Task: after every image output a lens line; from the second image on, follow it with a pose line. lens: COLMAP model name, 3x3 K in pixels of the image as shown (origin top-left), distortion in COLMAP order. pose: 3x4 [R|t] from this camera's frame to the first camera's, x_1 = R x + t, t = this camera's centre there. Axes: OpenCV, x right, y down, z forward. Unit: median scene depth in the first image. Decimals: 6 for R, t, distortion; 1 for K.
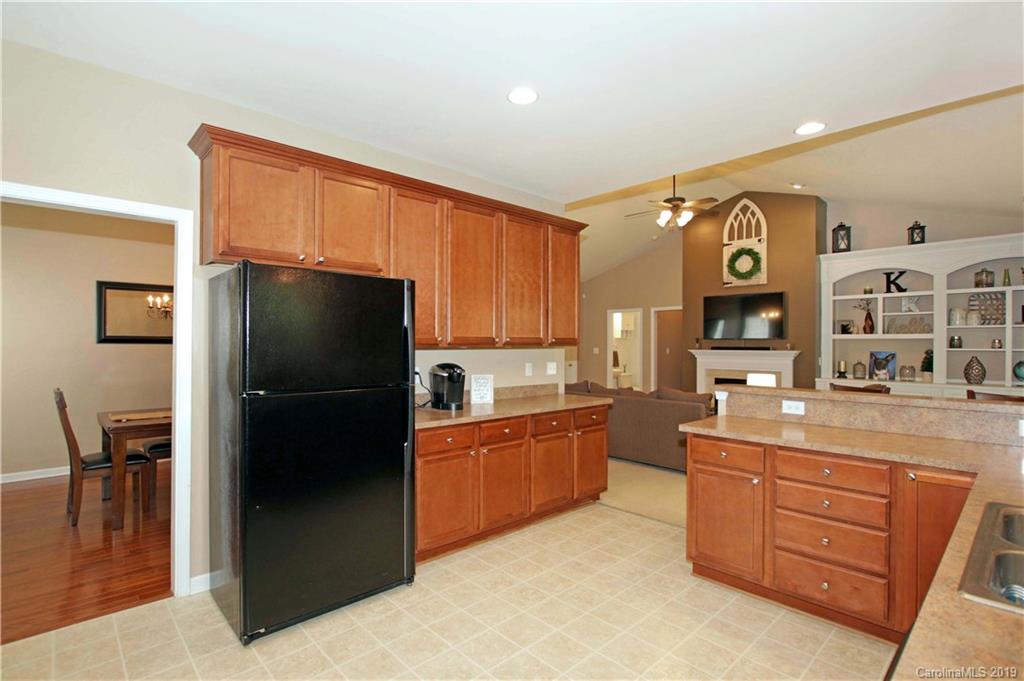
lens RADIAL K [[492.4, 0, 512.0], [0, 492.4, 340.5], [0, 0, 1]] dist [0.001981, 0.000281]
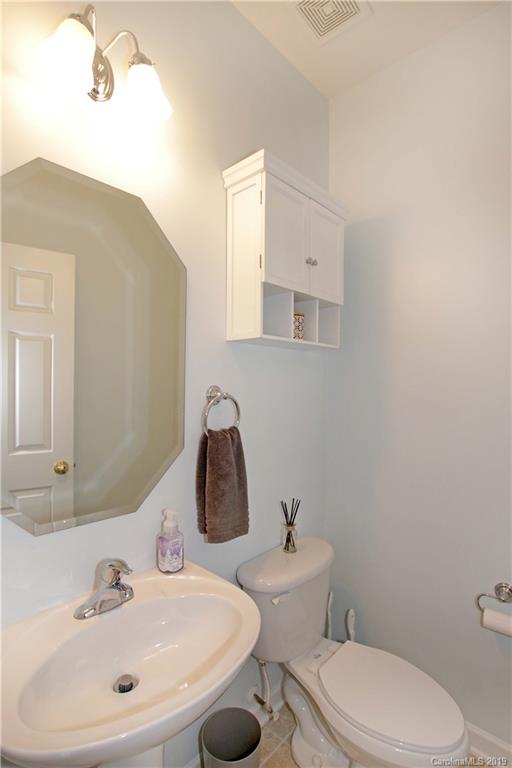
lens RADIAL K [[388.5, 0, 256.0], [0, 388.5, 384.0], [0, 0, 1]] dist [-0.000087, 0.000256]
pose [[0.998380, 0.006092, 0.056565, 0.329381], [-0.006433, 0.999962, 0.005839, 0.011534], [-0.056528, -0.006194, 0.998382, 1.362811]]
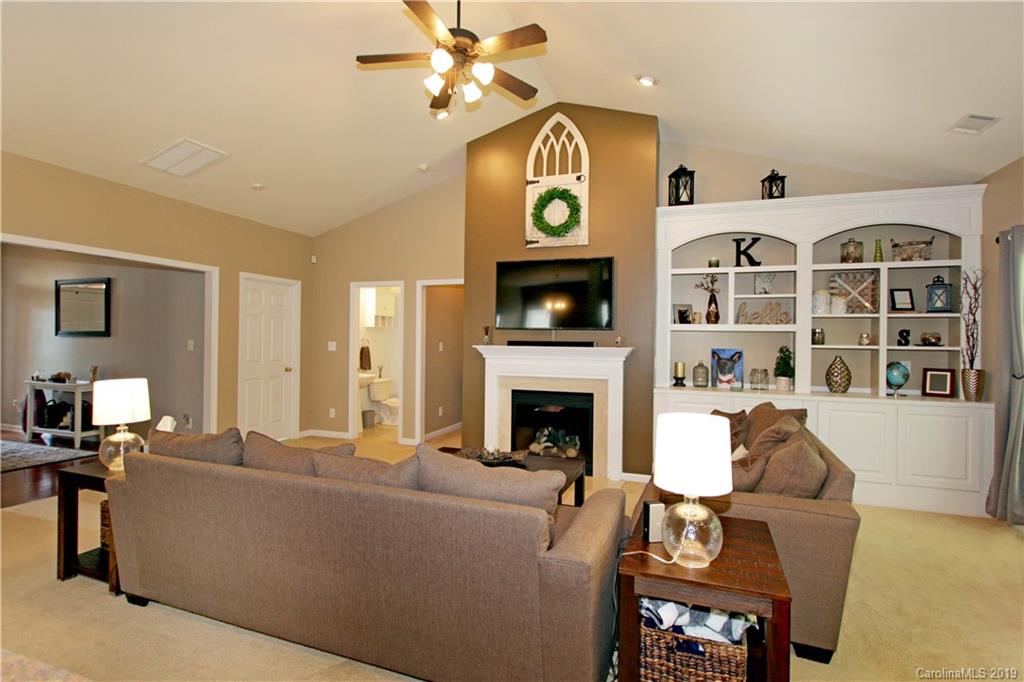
lens RADIAL K [[489.3, 0, 512.0], [0, 489.3, 341.0], [0, 0, 1]] dist [-0.011931, -0.000083]
pose [[0.899752, 0.007460, 0.436338, 0.152572], [-0.012655, 0.999879, 0.009002, 0.008425], [-0.436219, -0.013621, 0.899738, 0.486360]]
